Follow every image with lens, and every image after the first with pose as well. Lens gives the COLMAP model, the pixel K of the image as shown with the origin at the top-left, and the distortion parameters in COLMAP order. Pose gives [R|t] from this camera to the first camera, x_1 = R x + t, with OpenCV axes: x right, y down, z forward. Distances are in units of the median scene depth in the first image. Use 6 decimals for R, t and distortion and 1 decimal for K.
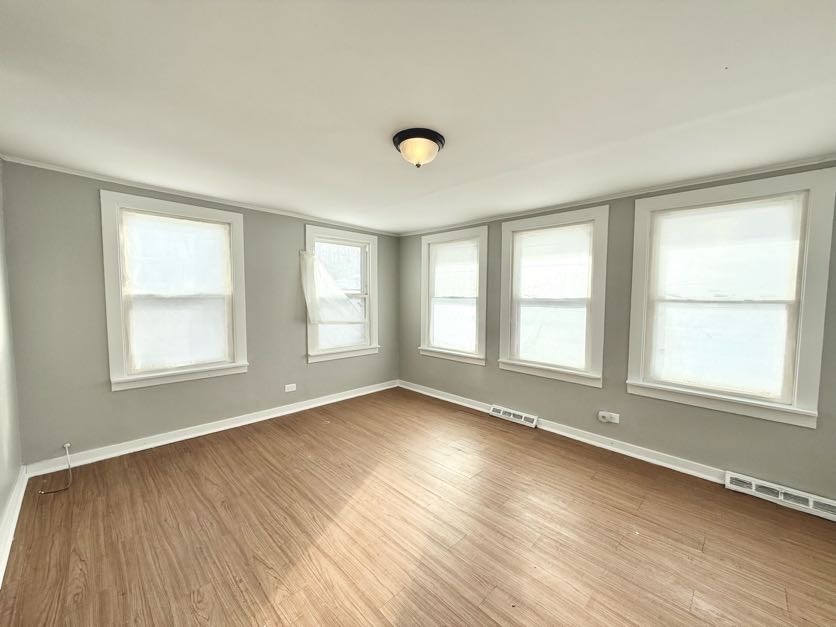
lens RADIAL K [[331.3, 0, 417.5], [0, 331.3, 314.0], [0, 0, 1]] dist [-0.003111, 0.000750]
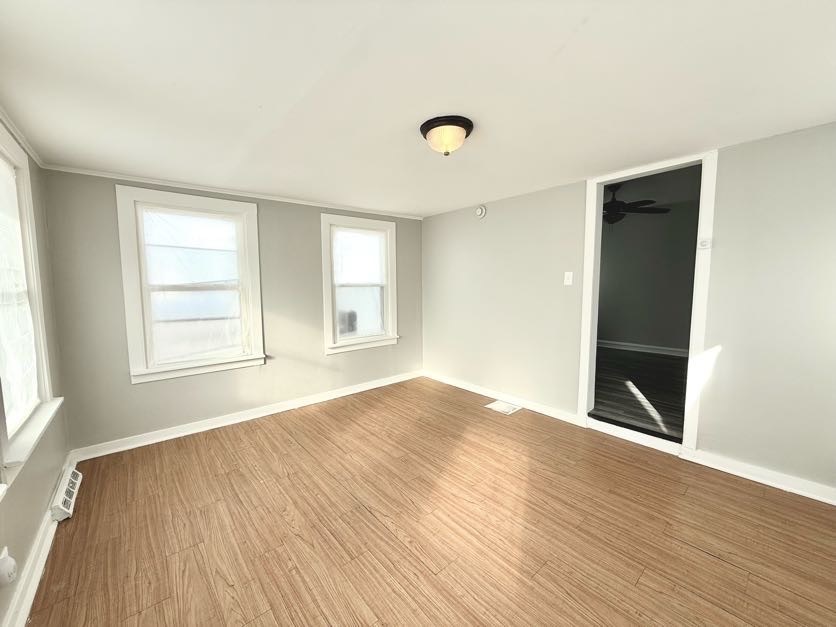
lens RADIAL K [[331.3, 0, 416.4], [0, 331.3, 313.3], [0, 0, 1]] dist [-0.003111, 0.000750]
pose [[-0.996655, -0.009663, 0.081148, 0.006216], [0.002648, 0.988645, 0.150249, -0.078170], [-0.081678, 0.149962, -0.985312, 1.275885]]
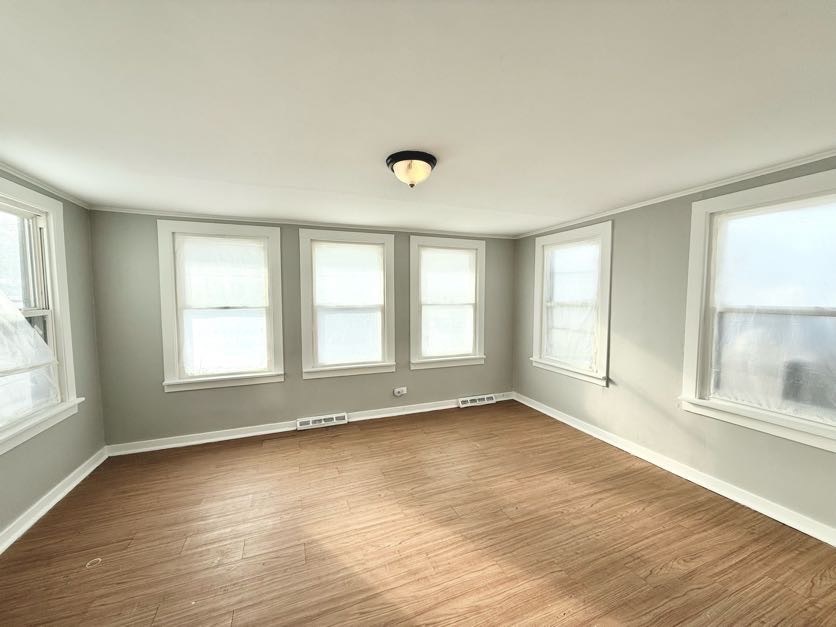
lens RADIAL K [[331.3, 0, 418.0], [0, 331.3, 314.7], [0, 0, 1]] dist [-0.003111, 0.000750]
pose [[0.394415, -0.066173, 0.916547, -0.593629], [0.058567, 0.997186, 0.046792, -0.058794], [-0.917064, 0.035224, 0.397181, 0.366203]]
